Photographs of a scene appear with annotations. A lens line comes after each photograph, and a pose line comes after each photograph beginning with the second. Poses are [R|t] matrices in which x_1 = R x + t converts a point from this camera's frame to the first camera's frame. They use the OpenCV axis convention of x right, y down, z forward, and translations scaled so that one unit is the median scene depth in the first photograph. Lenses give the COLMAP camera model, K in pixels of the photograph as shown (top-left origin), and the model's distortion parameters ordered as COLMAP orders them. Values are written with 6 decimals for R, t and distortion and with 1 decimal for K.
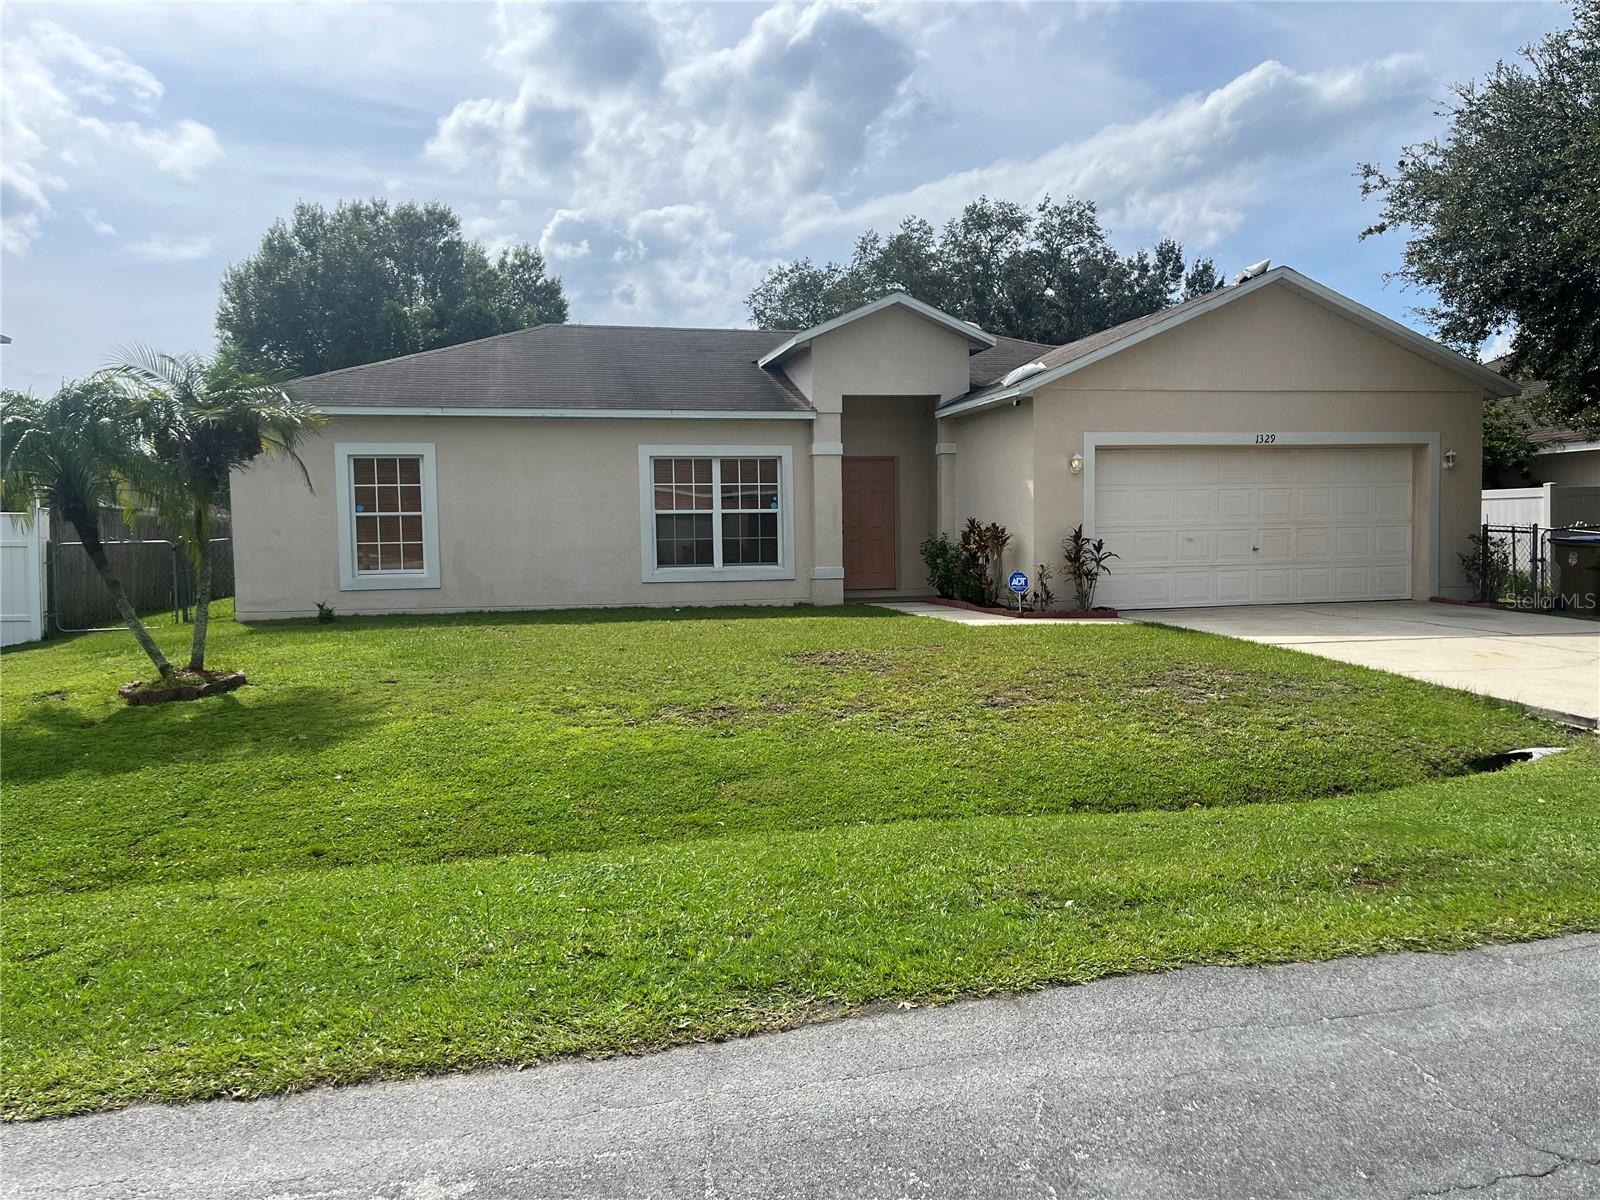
lens RADIAL K [[1216.9, 0, 804.8], [0, 1216.9, 624.9], [0, 0, 1]] dist [0.059582, -0.069979]
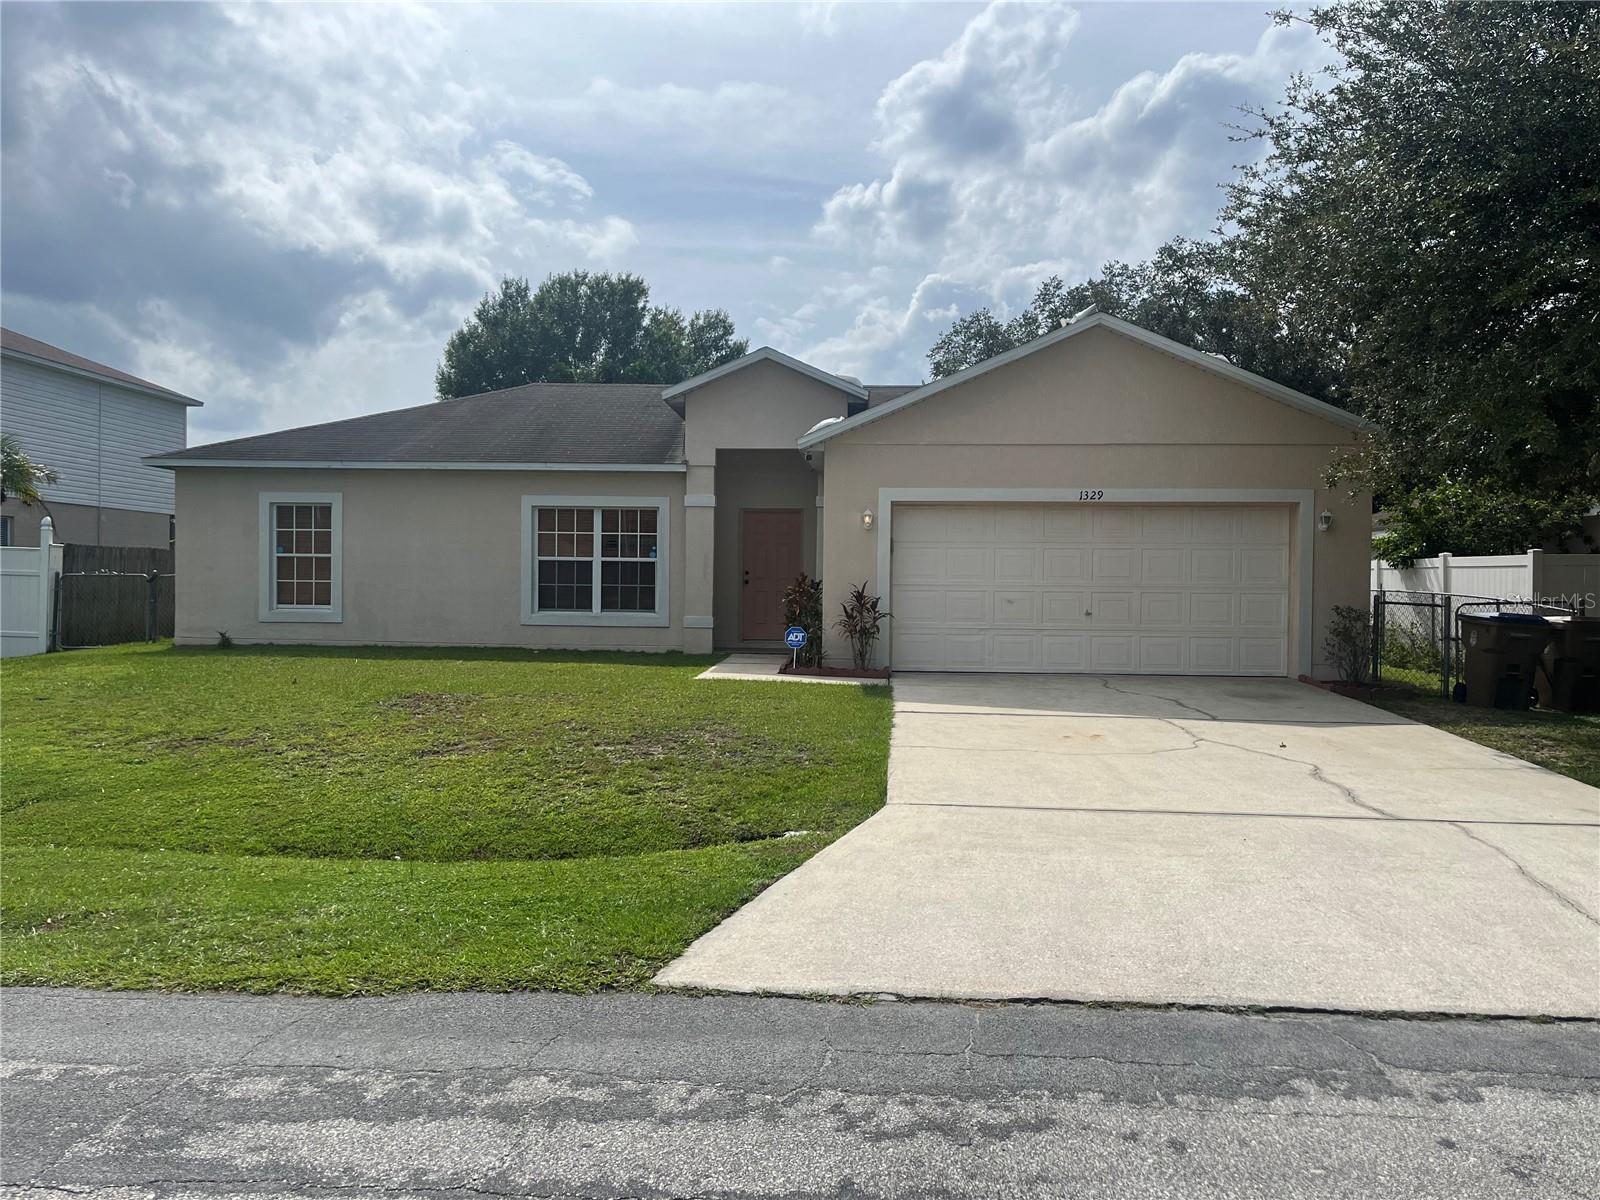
lens RADIAL K [[1213.2, 0, 836.5], [0, 1213.2, 596.1], [0, 0, 1]] dist [0.063605, -0.077956]
pose [[0.957917, 0.031296, -0.285335, 0.426204], [-0.048893, 0.997302, -0.054754, -0.014767], [0.282851, 0.066401, 0.956863, 0.064102]]
